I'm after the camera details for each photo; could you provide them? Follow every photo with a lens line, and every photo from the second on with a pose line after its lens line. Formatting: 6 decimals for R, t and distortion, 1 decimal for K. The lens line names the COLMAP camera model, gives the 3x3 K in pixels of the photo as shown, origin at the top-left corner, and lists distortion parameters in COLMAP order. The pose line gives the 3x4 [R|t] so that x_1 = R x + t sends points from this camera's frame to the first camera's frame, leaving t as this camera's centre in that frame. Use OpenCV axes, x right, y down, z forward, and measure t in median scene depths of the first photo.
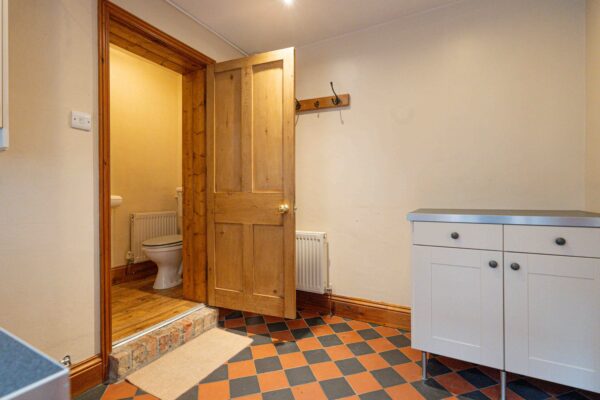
lens RADIAL K [[282.3, 0, 299.7], [0, 282.3, 197.0], [0, 0, 1]] dist [-0.002875, -0.000142]
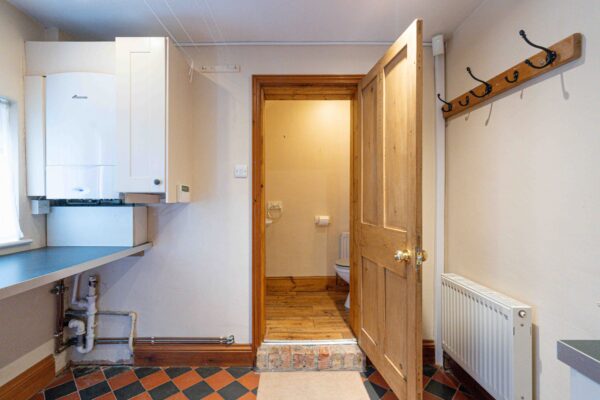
lens RADIAL K [[282.3, 0, 299.0], [0, 282.3, 200.6], [0, 0, 1]] dist [-0.002875, -0.000142]
pose [[0.482358, 0.005086, -0.875959, 0.423208], [-0.004031, 0.999985, 0.003586, -0.095796], [0.875965, 0.001801, 0.482371, 0.417167]]
